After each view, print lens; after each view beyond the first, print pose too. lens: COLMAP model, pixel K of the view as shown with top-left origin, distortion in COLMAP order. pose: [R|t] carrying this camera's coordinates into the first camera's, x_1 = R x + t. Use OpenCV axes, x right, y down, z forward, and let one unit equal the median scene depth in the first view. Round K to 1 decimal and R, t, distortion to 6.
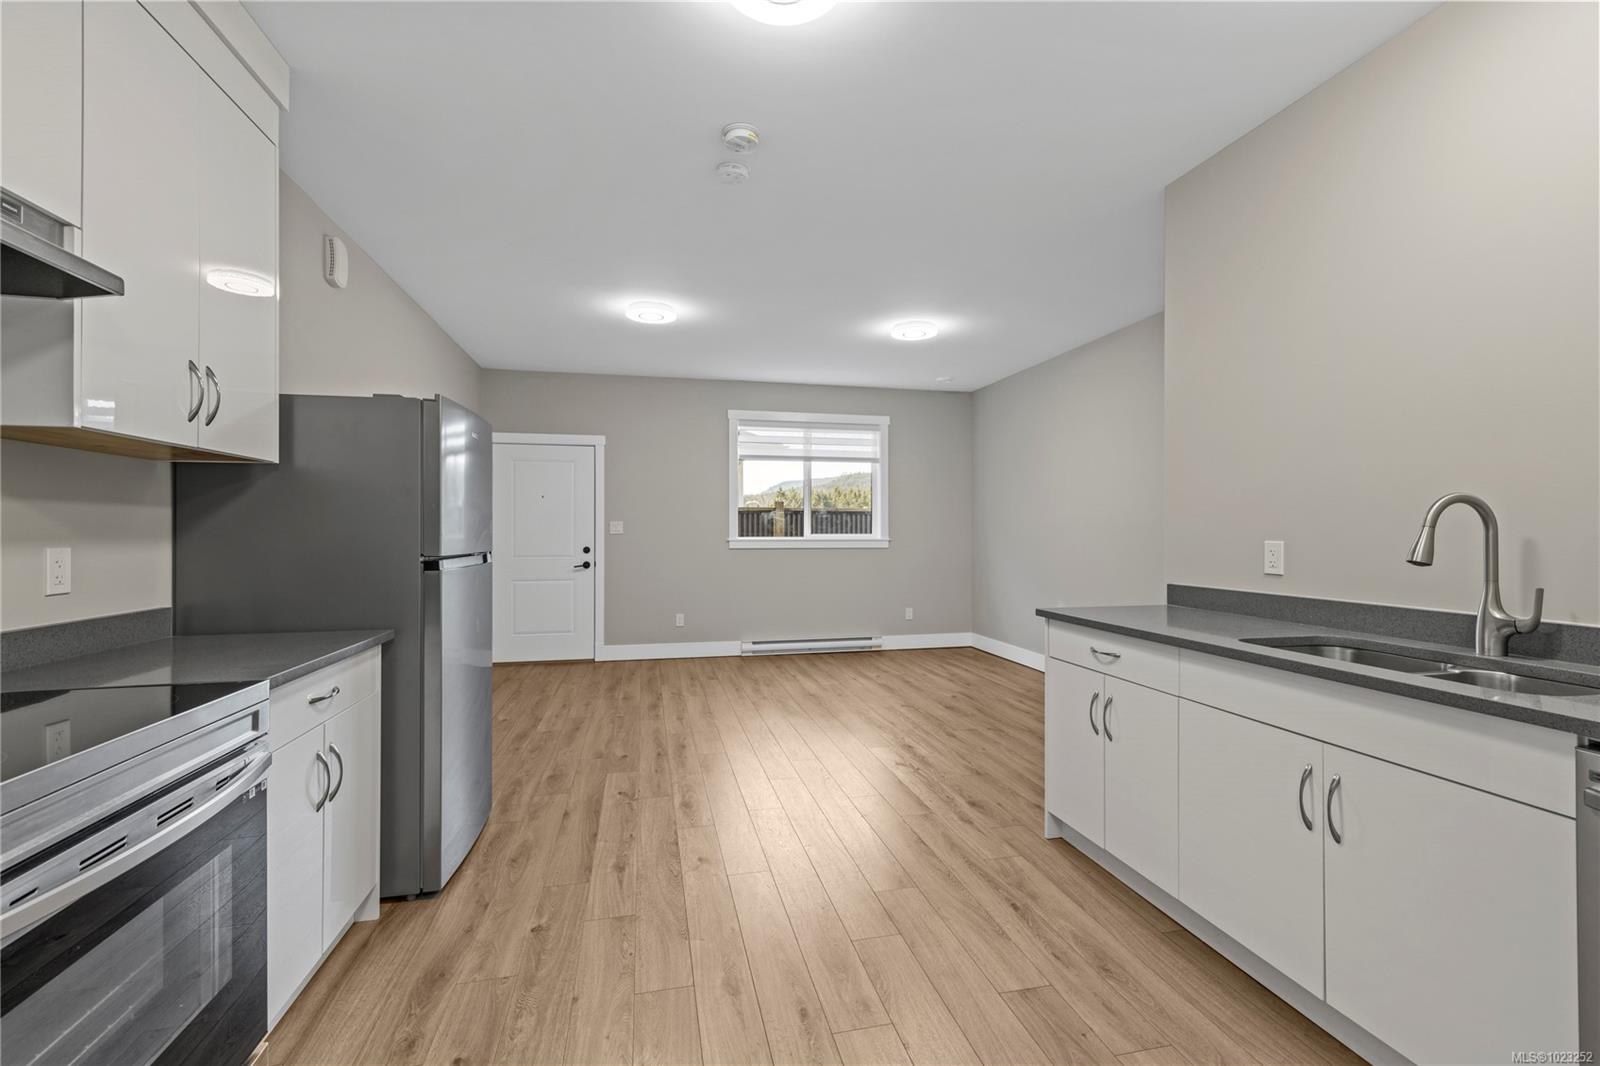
lens RADIAL K [[694.0, 0, 804.2], [0, 694.0, 530.3], [0, 0, 1]] dist [0.001715, 0.000097]
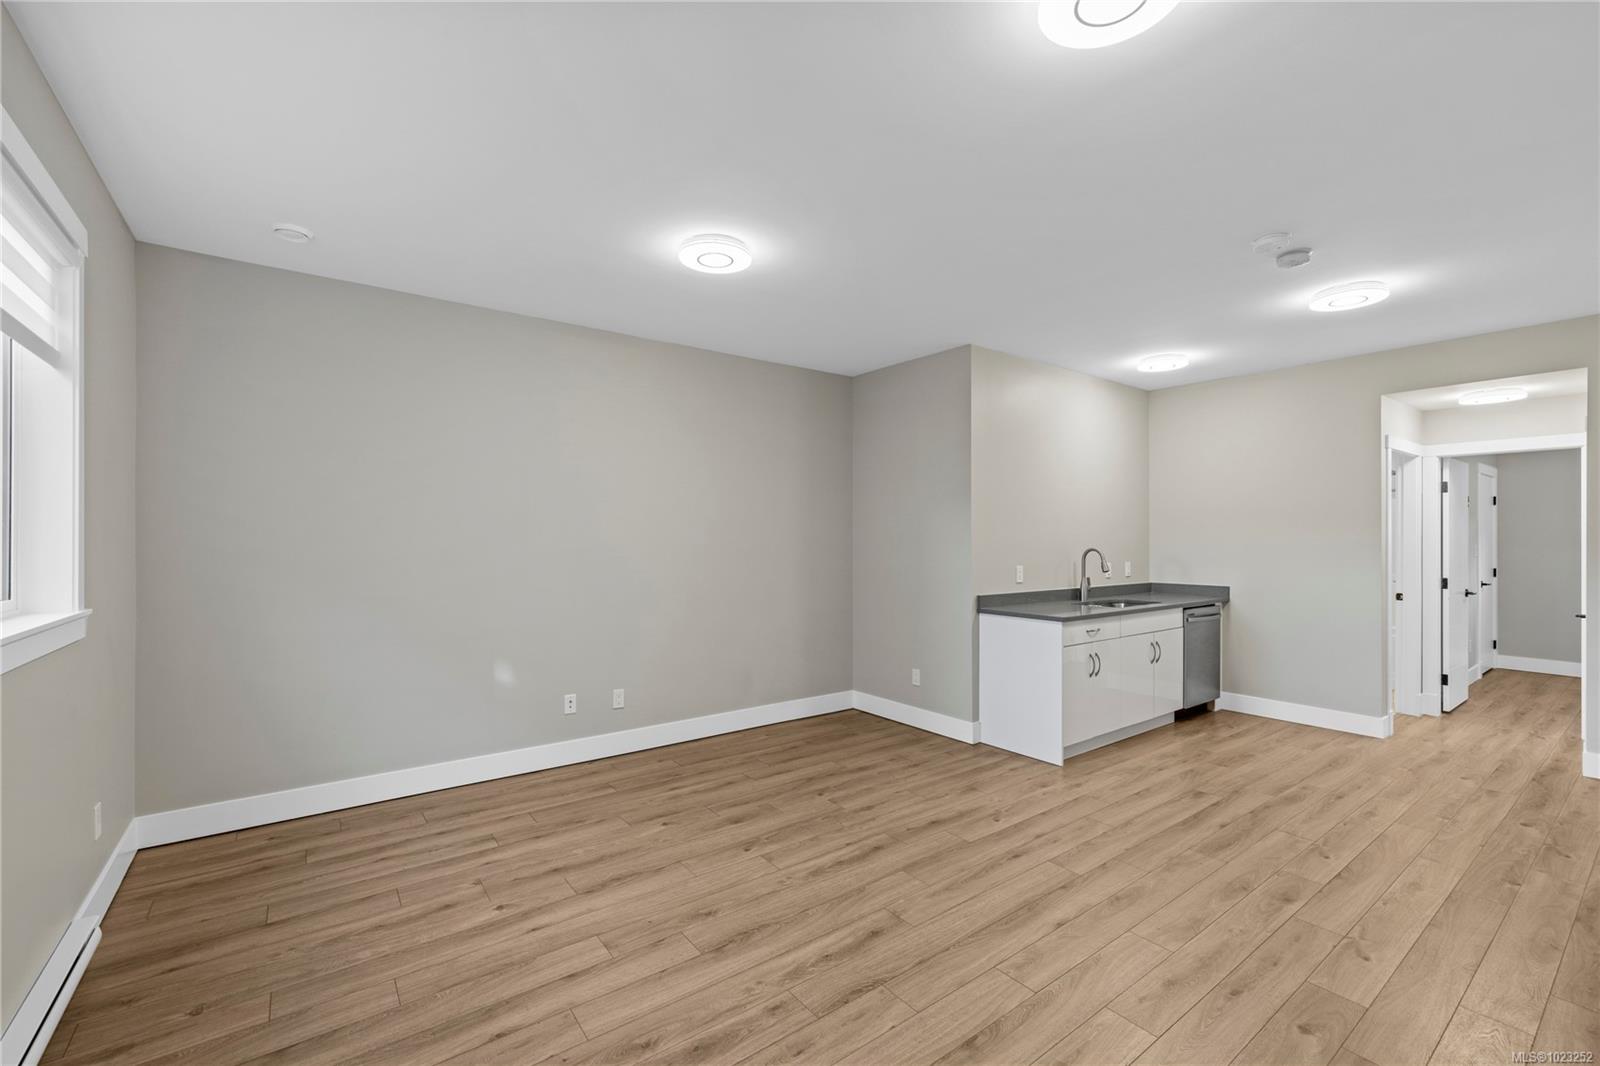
lens RADIAL K [[672.6, 0, 804.5], [0, 672.6, 535.7], [0, 0, 1]] dist [0.000597, -0.000103]
pose [[-0.402460, 0.003100, 0.915432, -0.514013], [-0.002712, 0.999986, -0.004579, -0.037244], [-0.915434, -0.004326, -0.402446, 1.394488]]
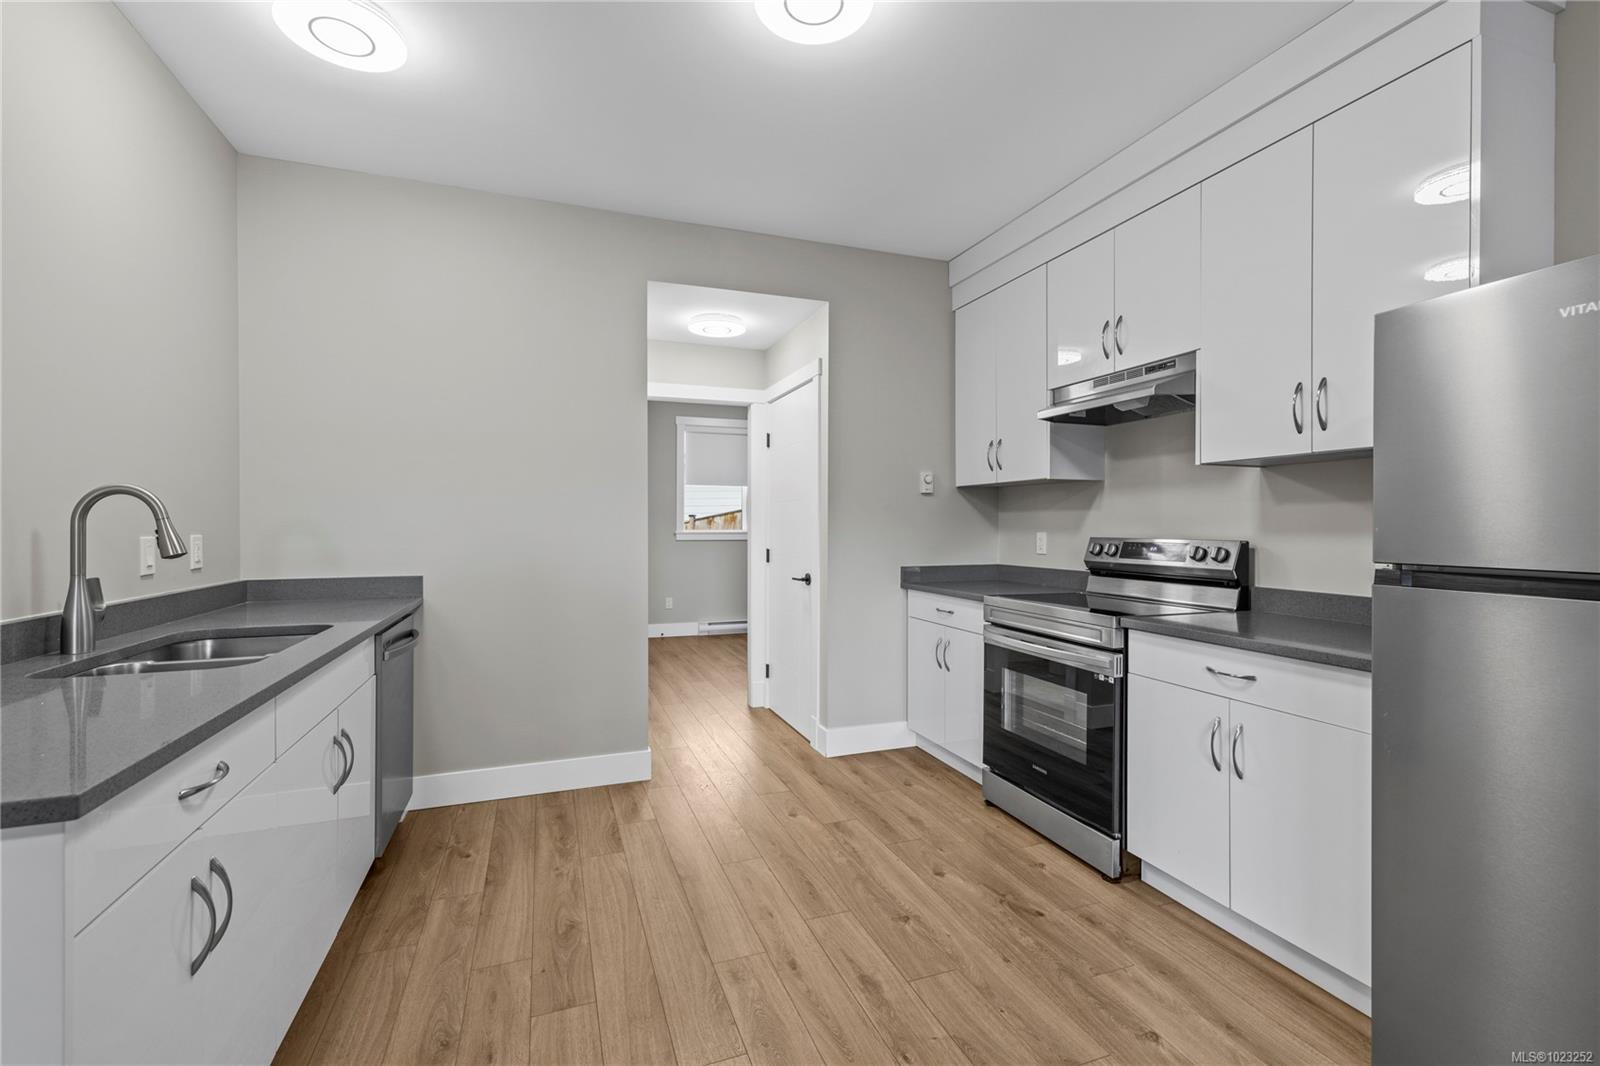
lens RADIAL K [[694.0, 0, 804.2], [0, 694.0, 530.3], [0, 0, 1]] dist [0.001715, 0.000097]
pose [[-0.991807, -0.000329, -0.127748, 0.051175], [-0.001093, 0.999982, 0.005913, 0.002011], [0.127744, 0.006004, -0.991789, 0.873458]]
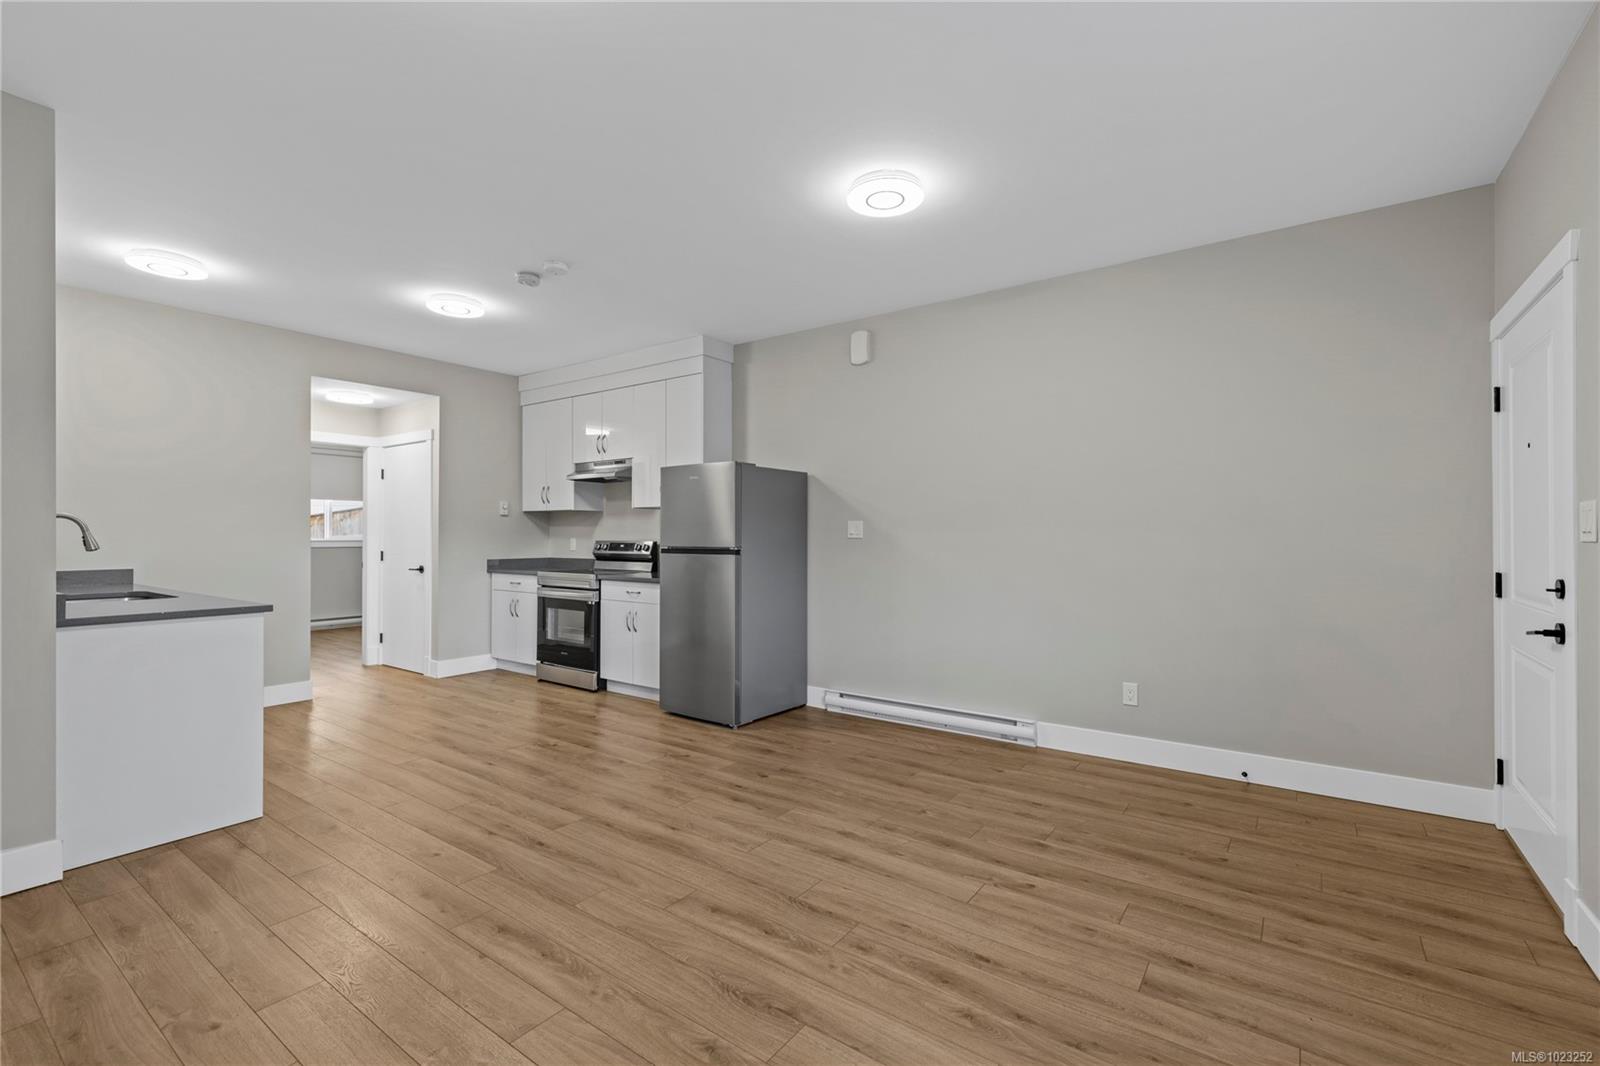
lens RADIAL K [[694.0, 0, 804.2], [0, 694.0, 530.3], [0, 0, 1]] dist [0.001715, 0.000097]
pose [[-0.751121, -0.005865, -0.660138, 0.283818], [-0.000102, 0.999962, -0.008767, 0.004684], [0.660164, -0.006518, -0.751093, 1.562108]]
